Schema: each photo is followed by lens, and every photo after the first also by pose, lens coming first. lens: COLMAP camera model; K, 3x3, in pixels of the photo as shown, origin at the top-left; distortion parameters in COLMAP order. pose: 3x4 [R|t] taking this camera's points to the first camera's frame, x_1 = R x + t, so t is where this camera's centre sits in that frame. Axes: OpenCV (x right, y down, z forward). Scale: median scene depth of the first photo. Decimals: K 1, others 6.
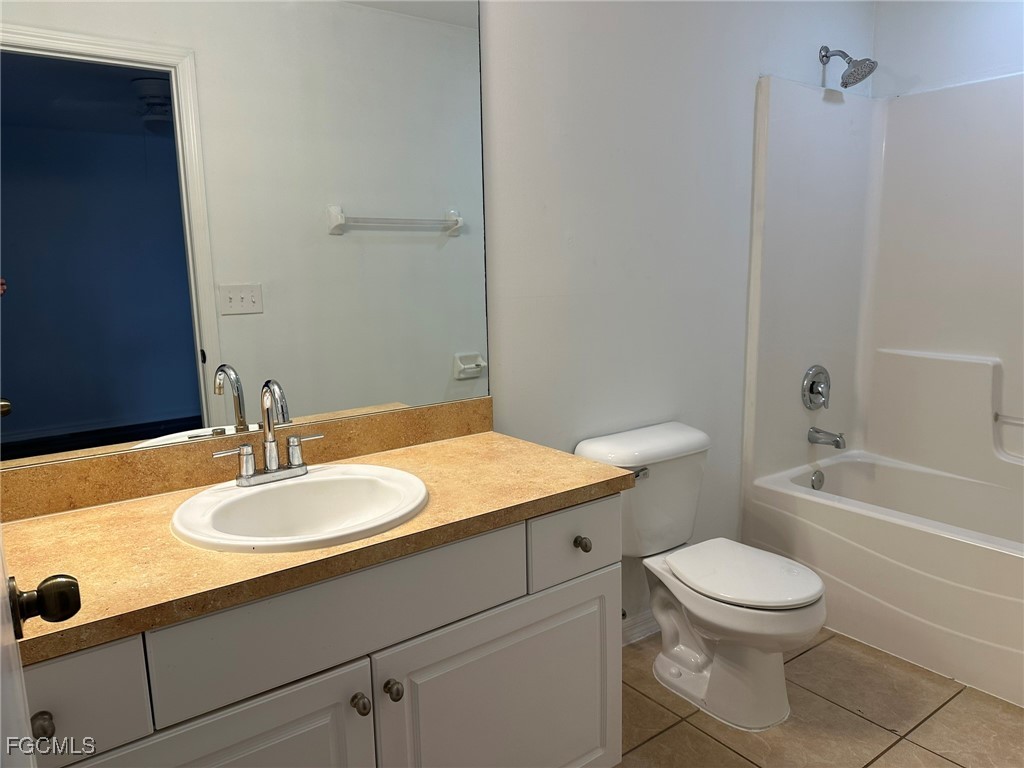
lens RADIAL K [[713.5, 0, 513.0], [0, 713.5, 398.9], [0, 0, 1]] dist [0.060664, -0.063950]
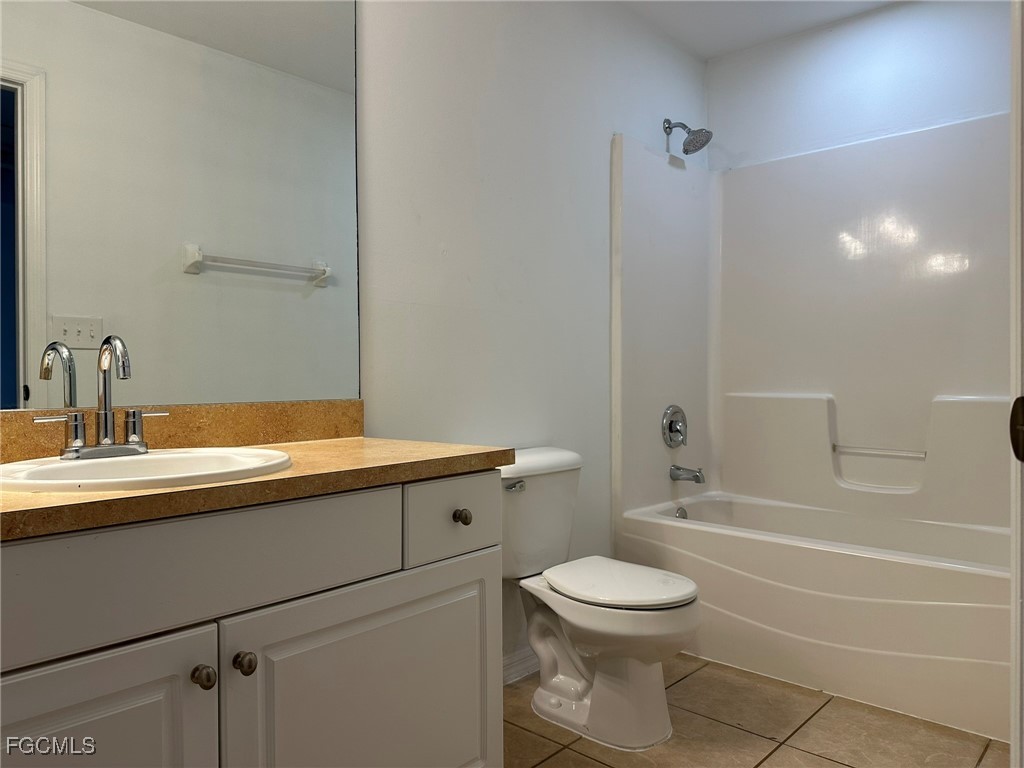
lens RADIAL K [[713.5, 0, 509.9], [0, 713.5, 411.6], [0, 0, 1]] dist [0.060664, -0.063950]
pose [[0.982670, 0.012047, 0.184974, -0.011592], [0.017671, 0.987253, -0.158172, 0.155238], [-0.184521, 0.158700, 0.969931, 0.038879]]
